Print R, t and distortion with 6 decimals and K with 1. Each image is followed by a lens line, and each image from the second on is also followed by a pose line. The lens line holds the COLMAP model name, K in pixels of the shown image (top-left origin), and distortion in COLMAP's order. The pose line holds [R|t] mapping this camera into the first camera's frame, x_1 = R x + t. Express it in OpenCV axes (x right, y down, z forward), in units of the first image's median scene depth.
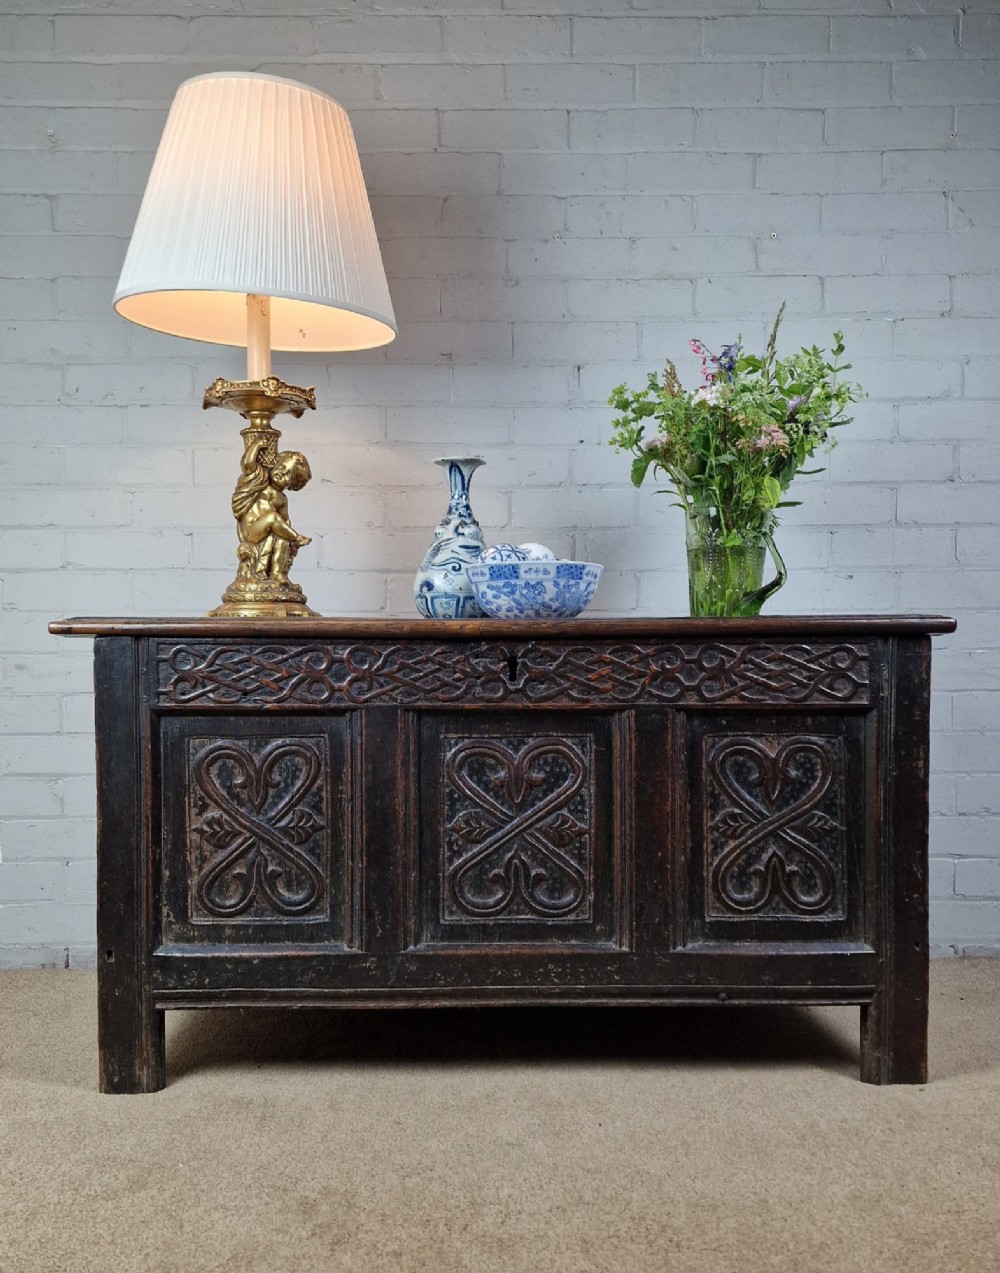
lens RADIAL K [[1586.7, 0, 572.3], [0, 1586.7, 720.1], [0, 0, 1]] dist [0.251674, -0.034725]
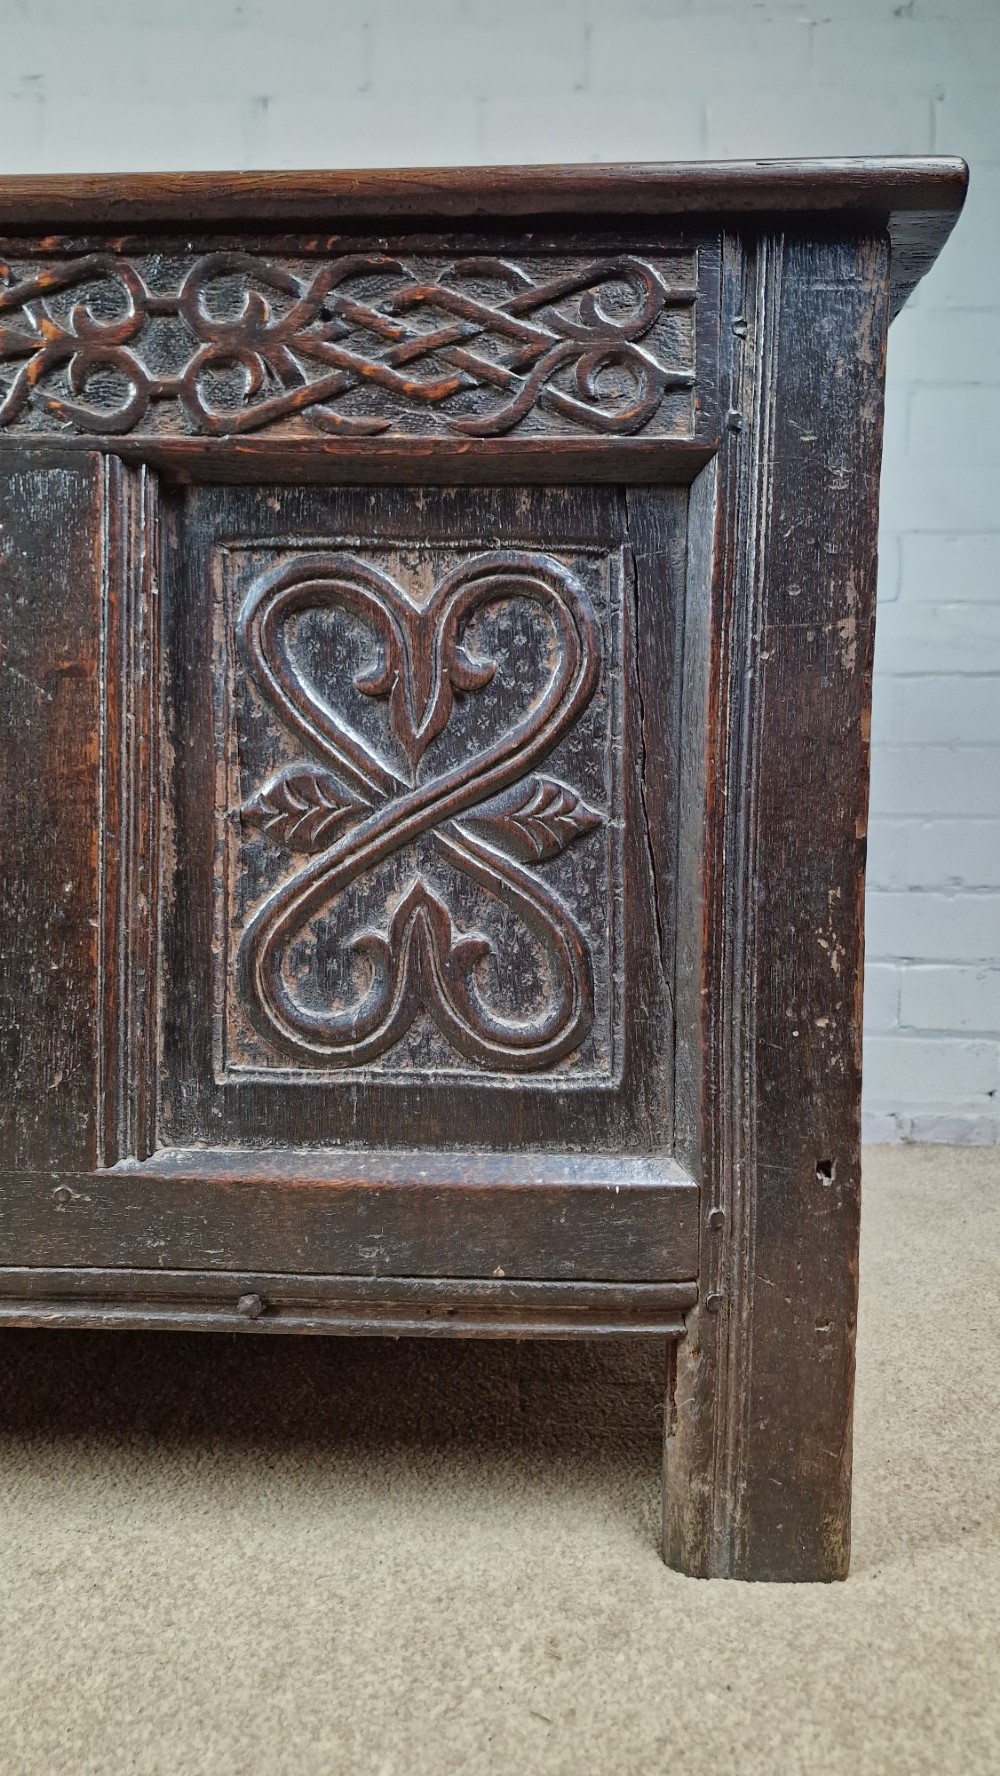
lens RADIAL K [[1188.5, 0, 500.0], [0, 1188.5, 888.0], [0, 0, 1]] dist [0.094319, -0.106004]
pose [[0.997939, 0.016864, -0.061920, 0.160923], [-0.017648, 0.999771, -0.012140, 0.085481], [0.061701, 0.013207, 0.998007, 0.745418]]
